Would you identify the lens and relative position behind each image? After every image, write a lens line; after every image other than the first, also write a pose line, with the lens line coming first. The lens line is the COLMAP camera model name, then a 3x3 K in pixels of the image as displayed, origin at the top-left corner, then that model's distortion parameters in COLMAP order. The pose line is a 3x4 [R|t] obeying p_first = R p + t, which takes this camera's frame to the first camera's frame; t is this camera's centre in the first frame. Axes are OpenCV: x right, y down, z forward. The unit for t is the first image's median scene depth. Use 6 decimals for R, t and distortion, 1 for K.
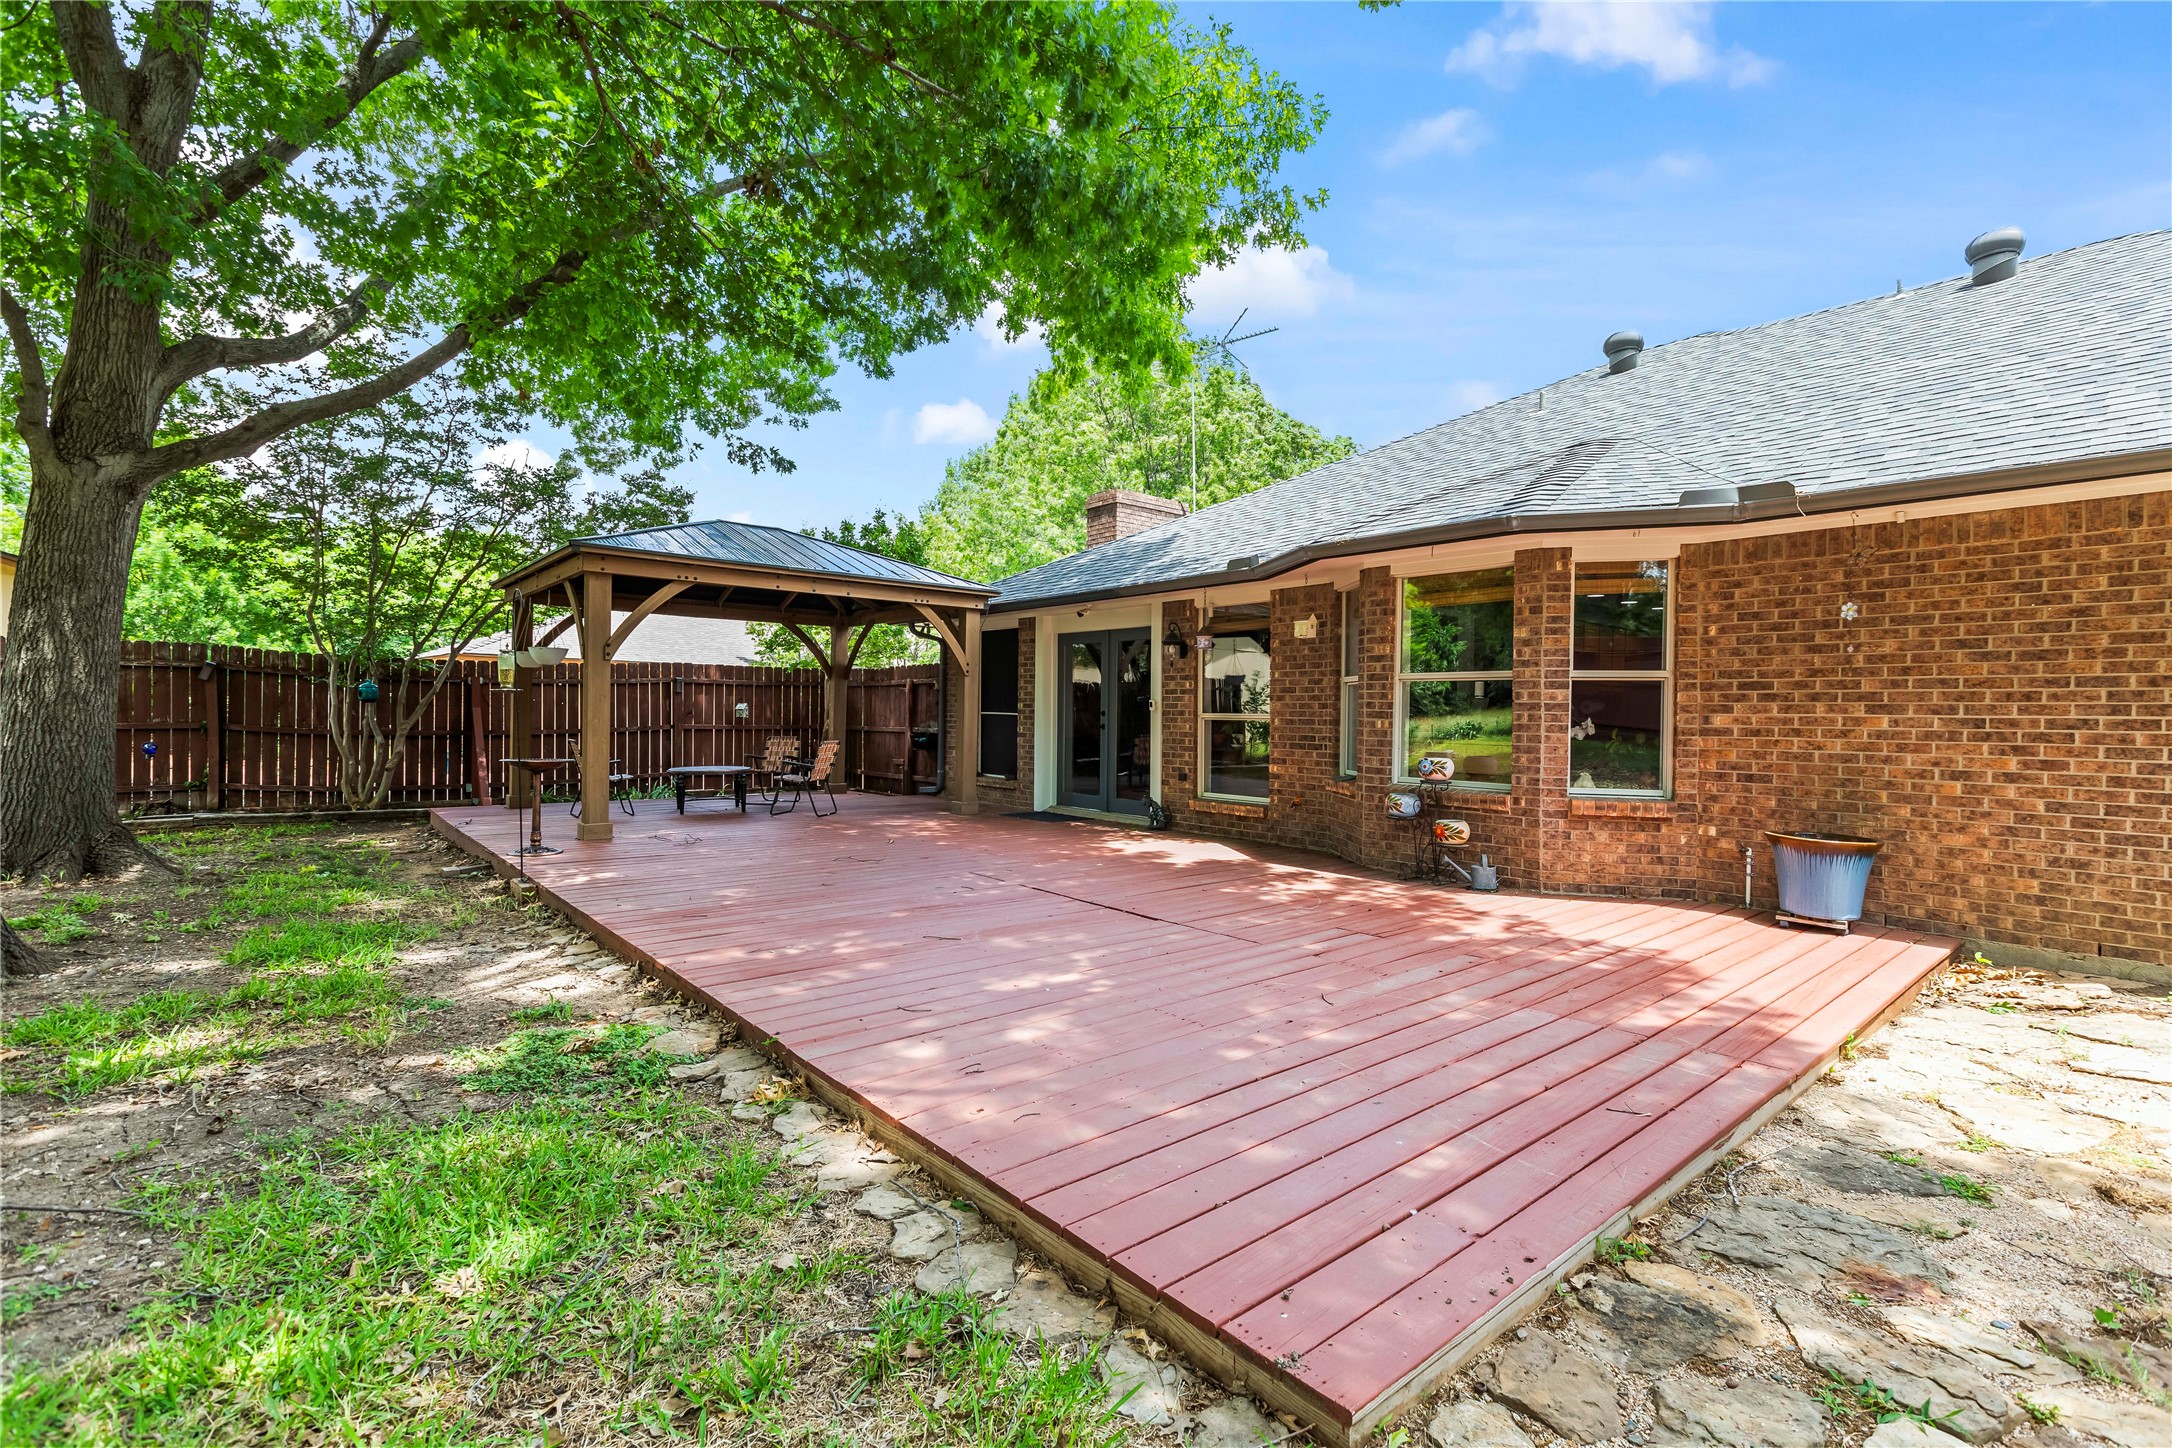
lens RADIAL K [[994.7, 0, 1090.4], [0, 994.7, 722.7], [0, 0, 1]] dist [0.000592, -0.001305]
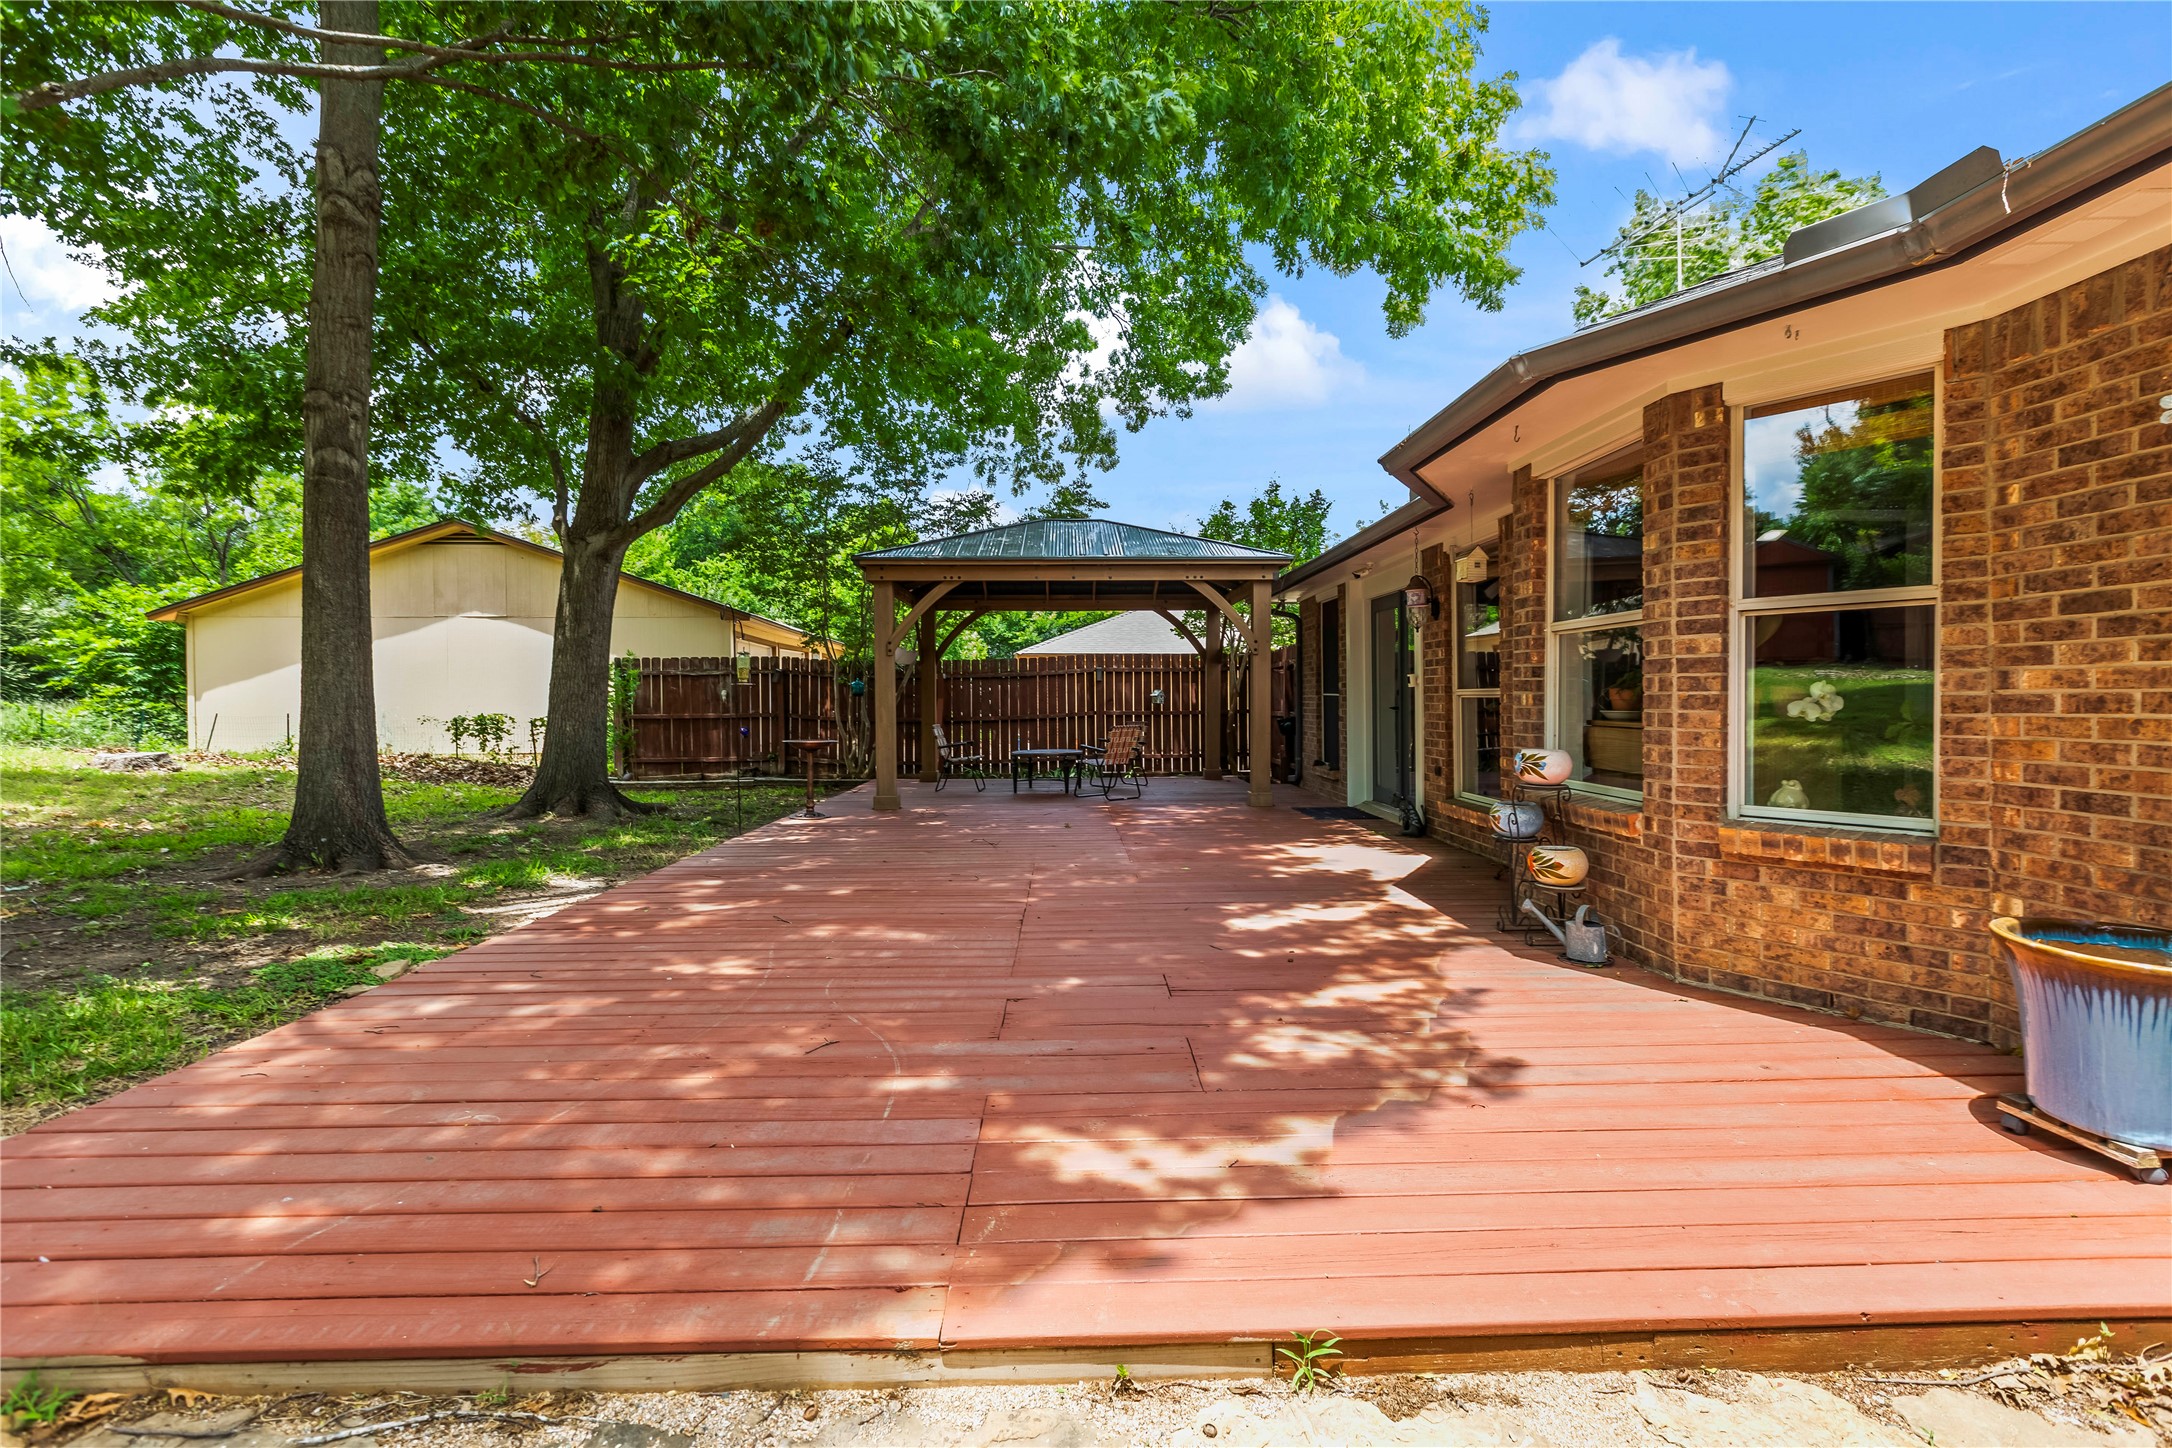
lens RADIAL K [[994.7, 0, 1083.4], [0, 994.7, 716.1], [0, 0, 1]] dist [0.000592, -0.001305]
pose [[0.769417, -0.005768, -0.638721, 0.565193], [0.009768, 0.999949, 0.002738, 0.009161], [0.638672, -0.008346, 0.769434, 0.326400]]
